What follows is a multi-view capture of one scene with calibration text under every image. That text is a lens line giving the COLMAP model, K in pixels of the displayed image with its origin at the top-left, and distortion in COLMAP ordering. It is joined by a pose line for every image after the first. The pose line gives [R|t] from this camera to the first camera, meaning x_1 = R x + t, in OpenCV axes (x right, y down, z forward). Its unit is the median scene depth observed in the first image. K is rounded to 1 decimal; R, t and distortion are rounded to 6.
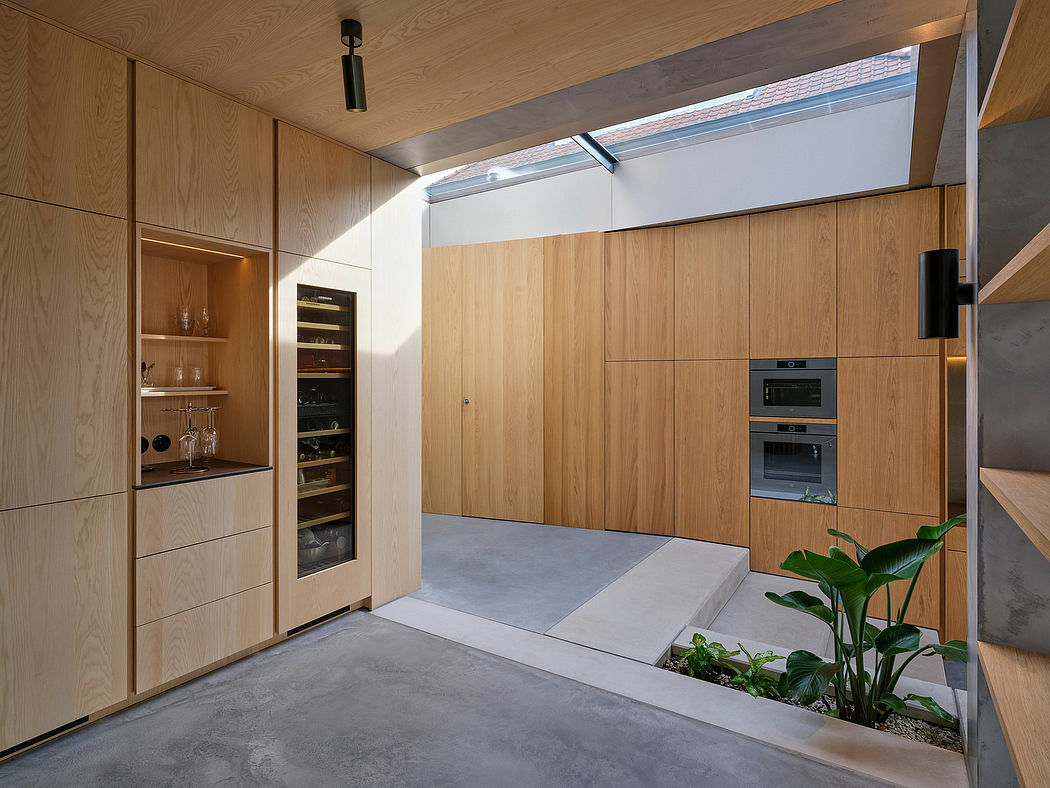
lens RADIAL K [[568.9, 0, 525.0], [0, 568.9, 394.0], [0, 0, 1]] dist [0.001498, -0.001515]
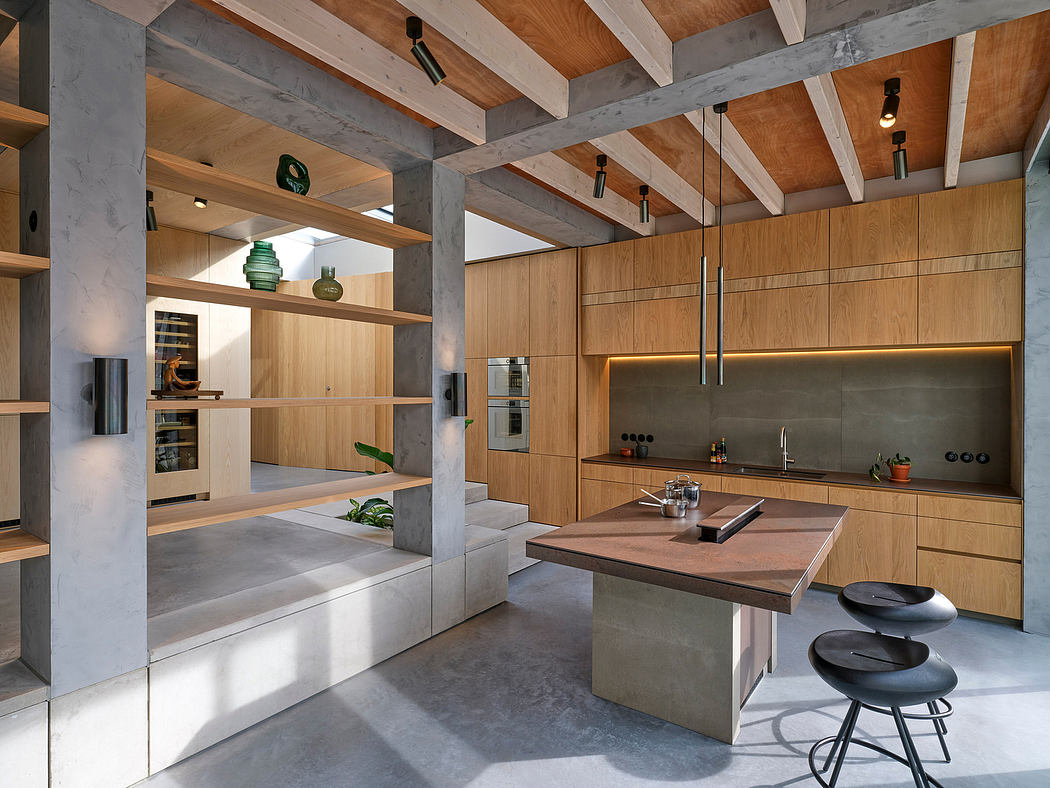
lens RADIAL K [[568.9, 0, 525.0], [0, 568.9, 394.0], [0, 0, 1]] dist [0.001498, -0.001515]
pose [[0.998429, 0.008155, -0.055437, 0.573498], [-0.009451, 0.999687, -0.023156, 0.068340], [0.055231, 0.023644, 0.998194, -0.490070]]
